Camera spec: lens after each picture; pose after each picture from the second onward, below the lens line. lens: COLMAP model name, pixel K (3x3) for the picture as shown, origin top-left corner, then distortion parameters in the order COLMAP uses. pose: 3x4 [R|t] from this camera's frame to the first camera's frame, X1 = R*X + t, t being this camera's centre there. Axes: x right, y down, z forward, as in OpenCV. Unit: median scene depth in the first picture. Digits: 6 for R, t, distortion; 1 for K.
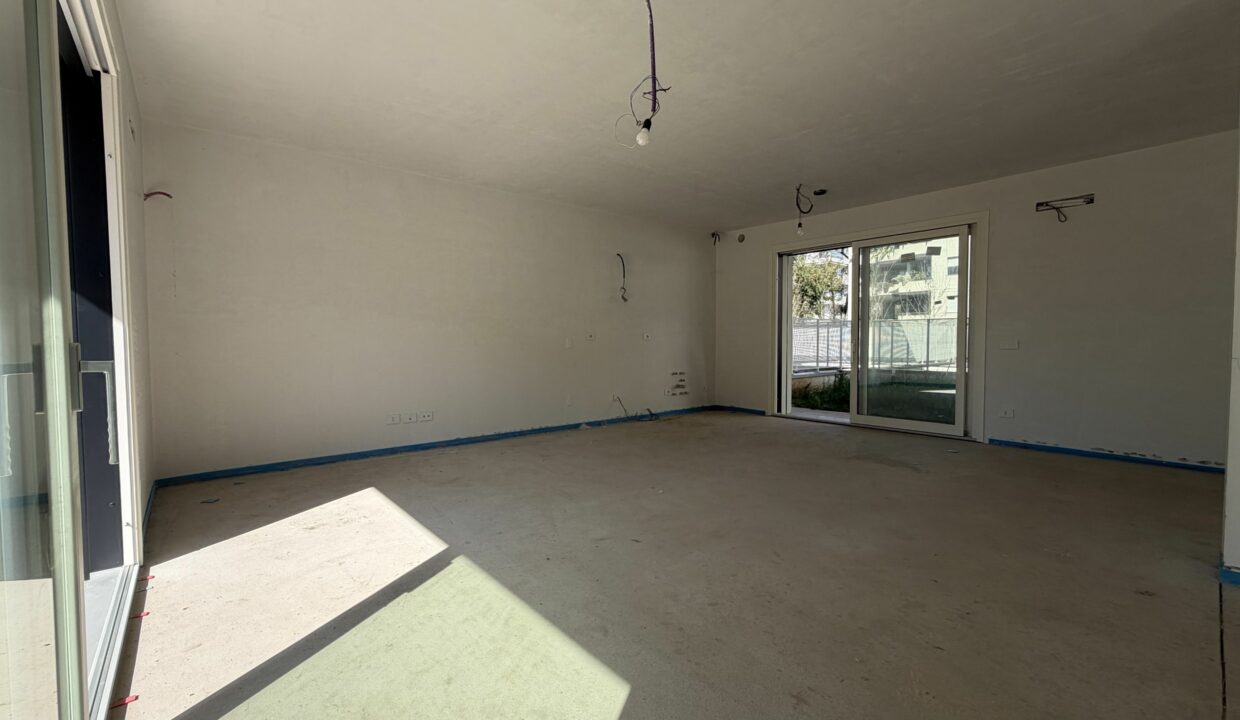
lens RADIAL K [[508.8, 0, 618.3], [0, 508.8, 360.0], [0, 0, 1]] dist [-0.000632, 0.000151]
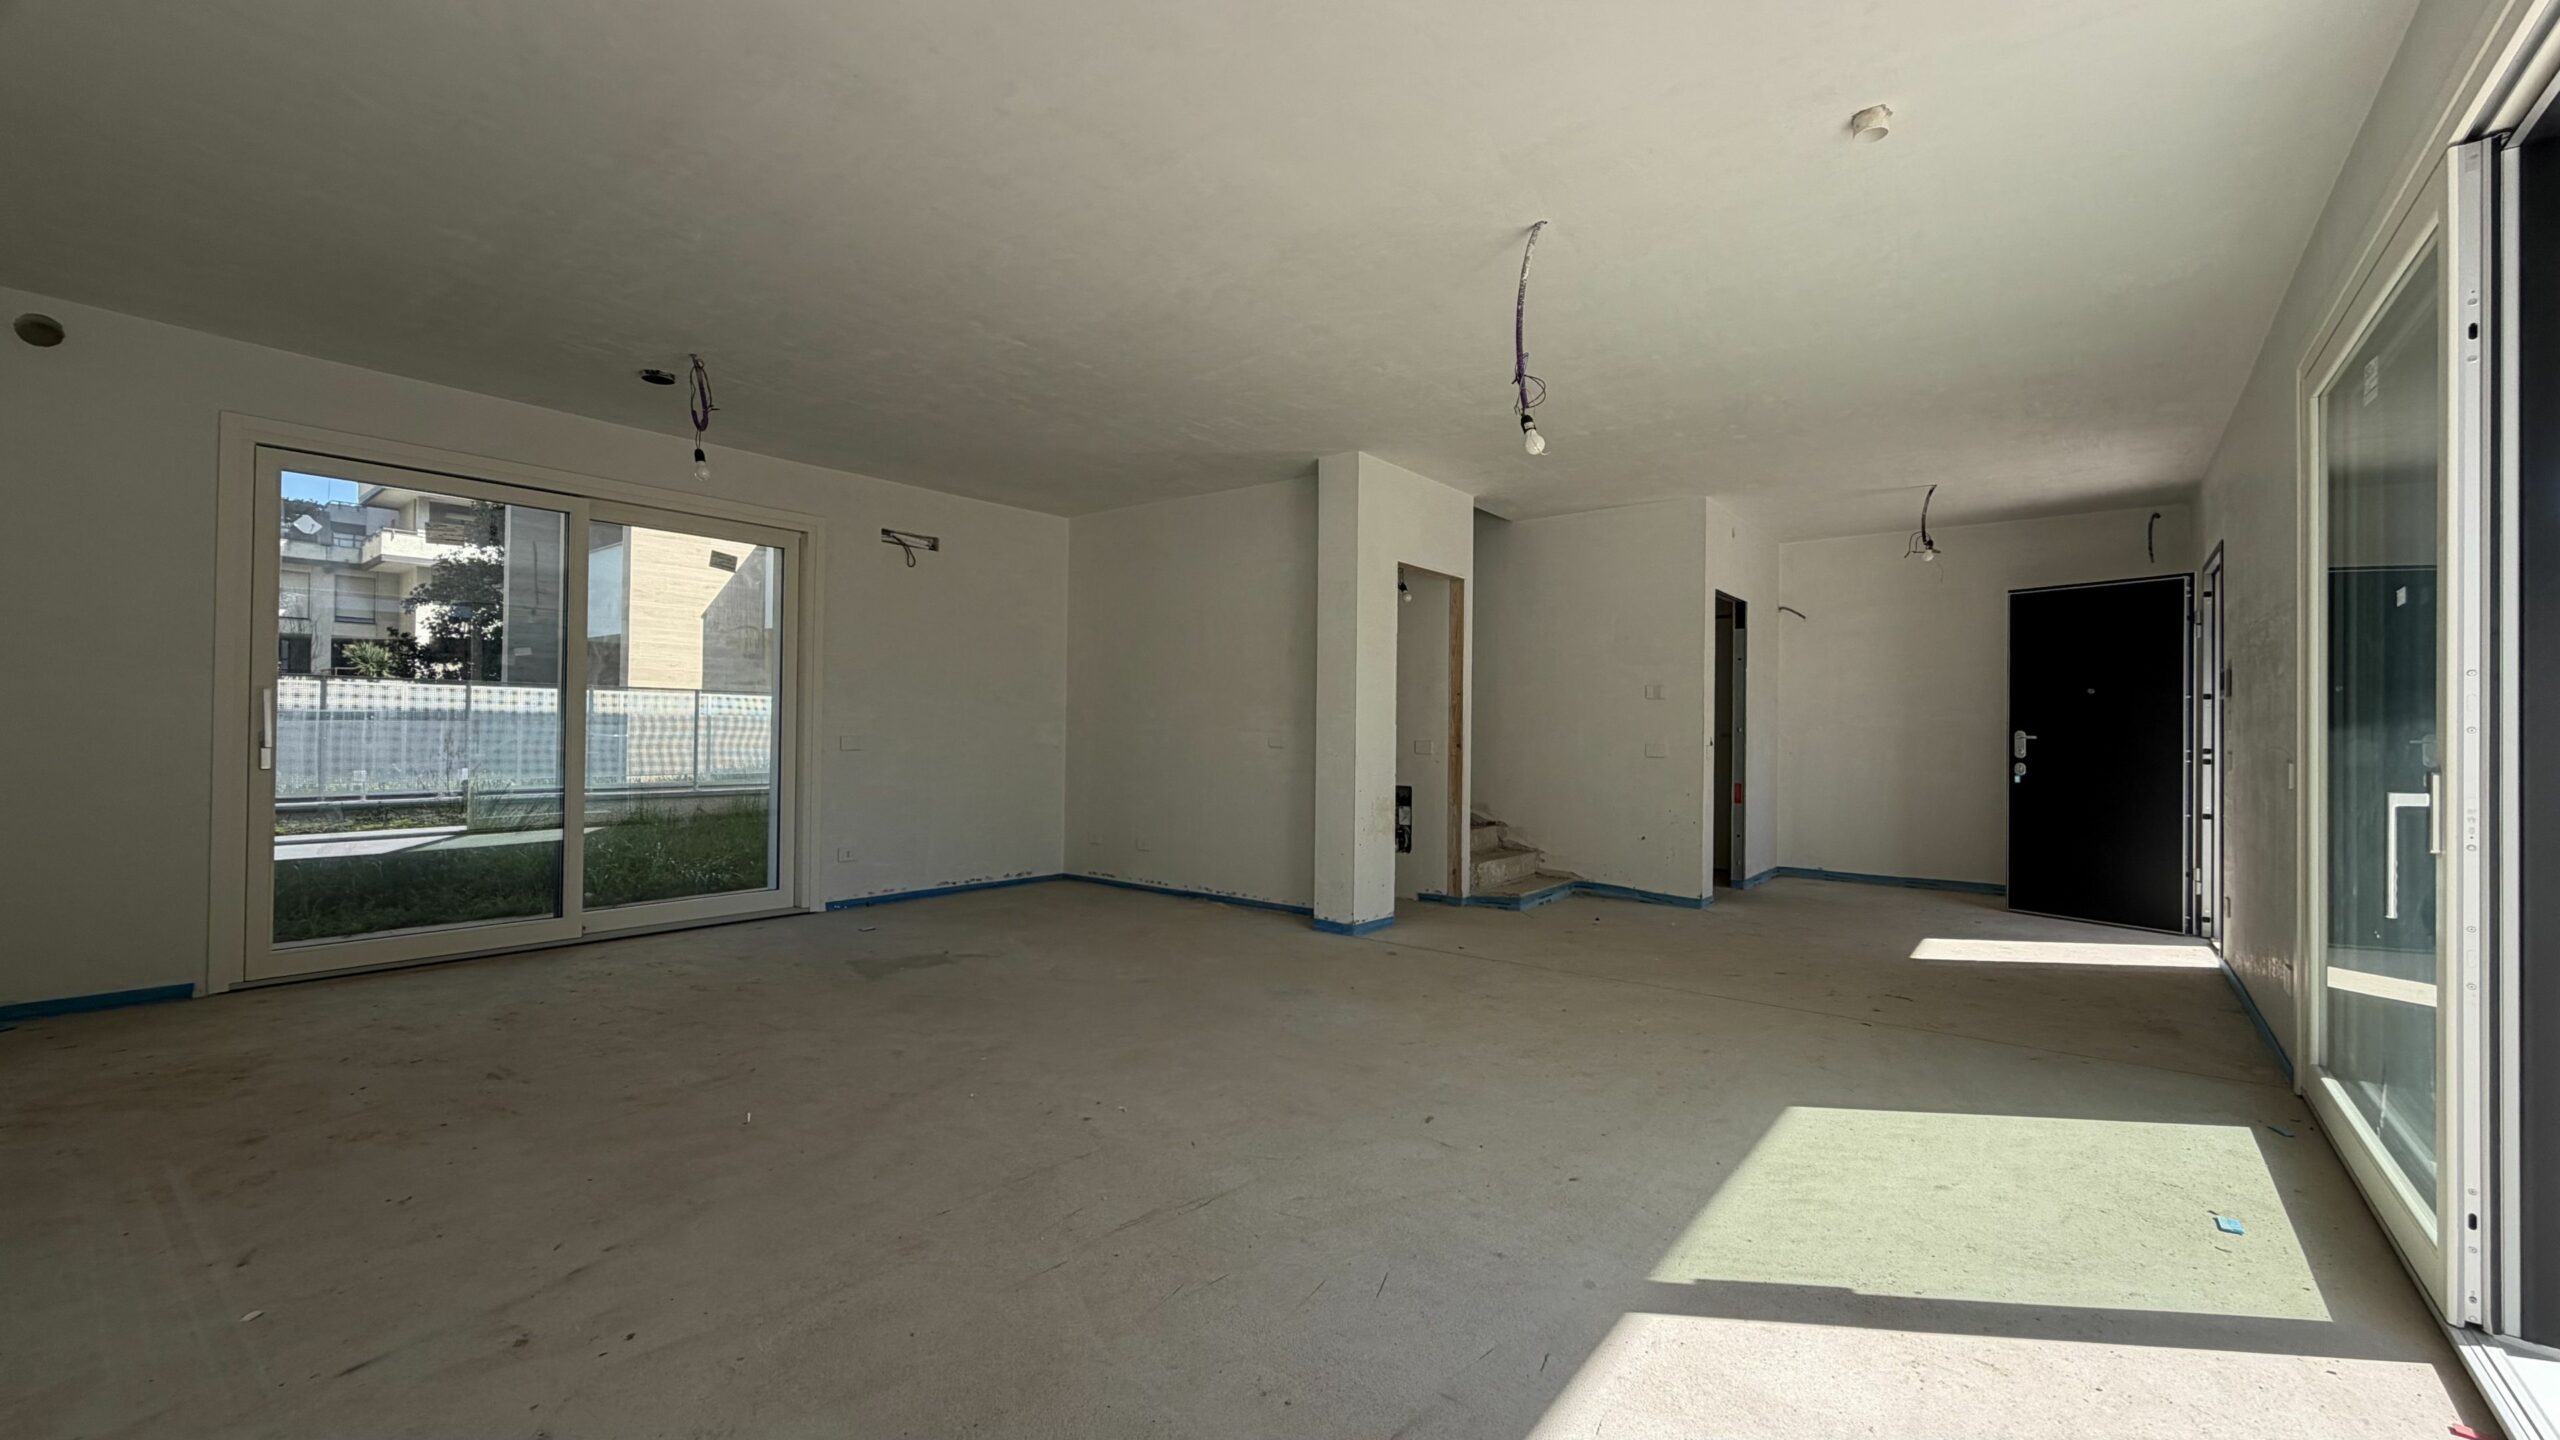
lens RADIAL K [[1016.4, 0, 1262.9], [0, 1016.4, 712.5], [0, 0, 1]] dist [0.001518, 0.000413]
pose [[-0.188368, 0.018928, 0.981916, -0.451910], [0.027482, 0.999524, -0.013995, -0.030228], [-0.981714, 0.024349, -0.188799, 0.615923]]
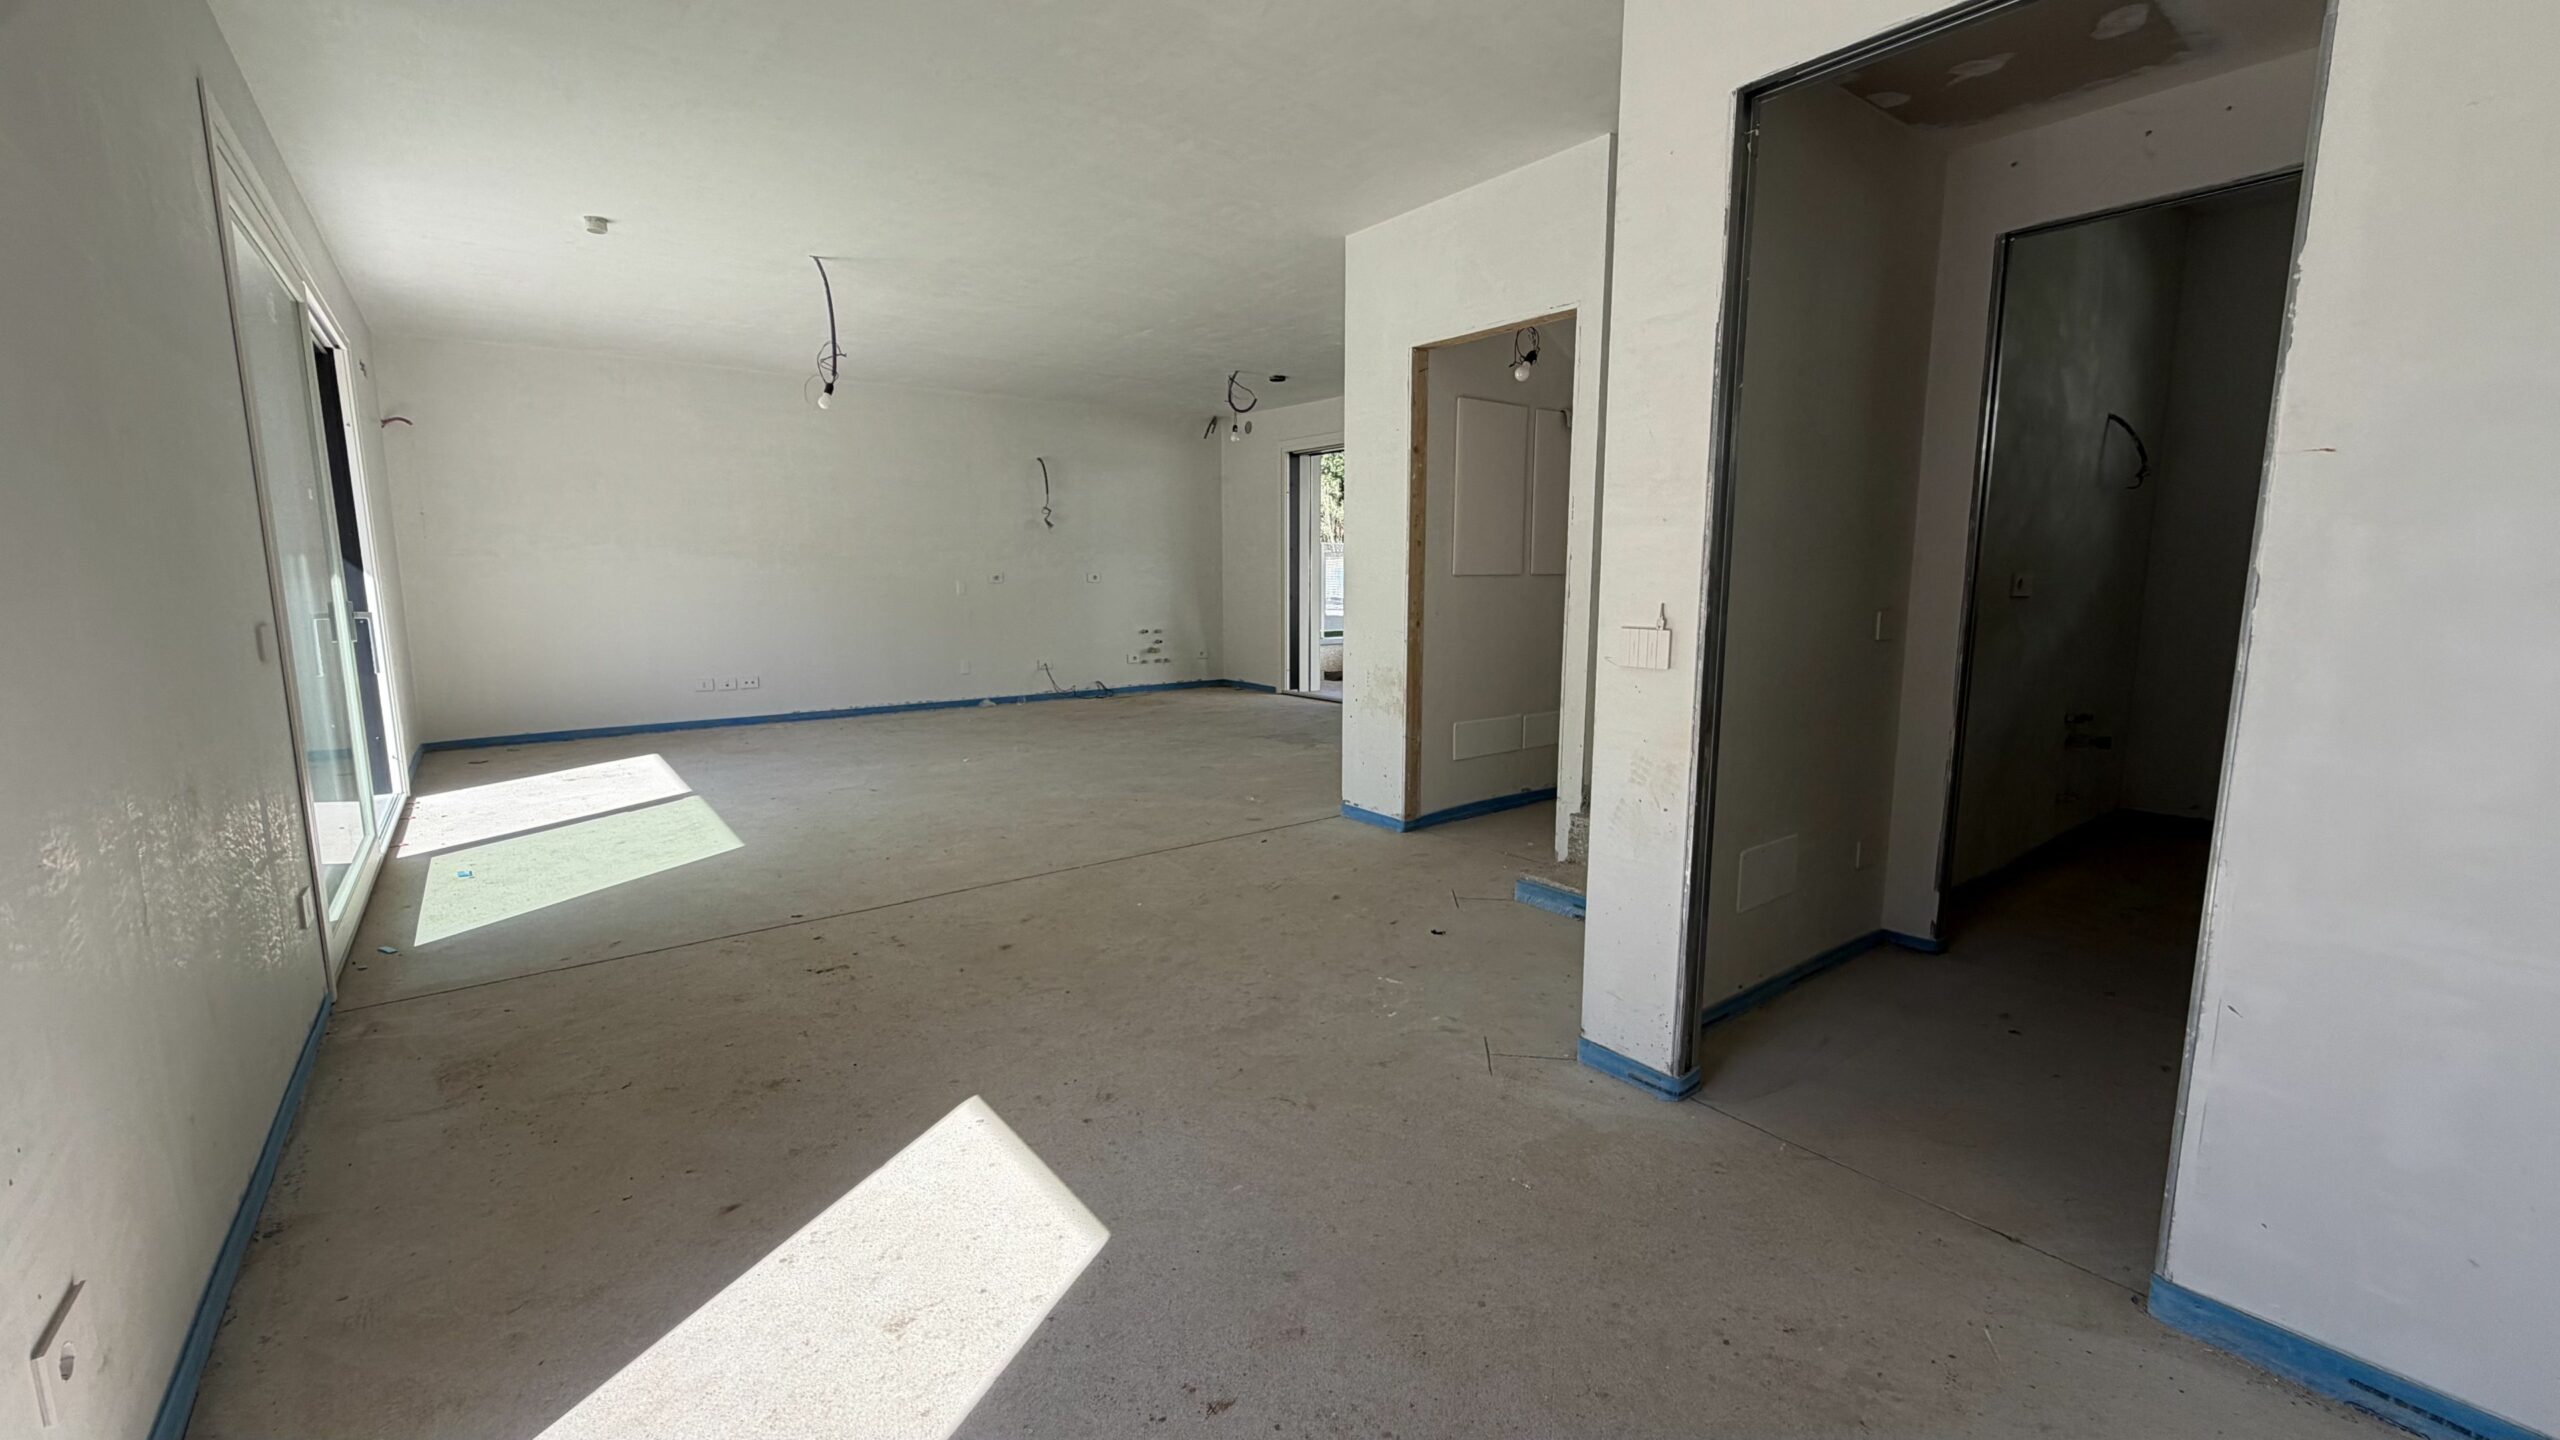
lens RADIAL K [[1016.4, 0, 1273.3], [0, 1016.4, 718.3], [0, 0, 1]] dist [0.001518, 0.000413]
pose [[0.998718, 0.007891, -0.050006, 0.421532], [-0.002587, 0.994442, 0.105252, -0.001991], [0.050558, -0.104988, 0.993188, -0.435560]]
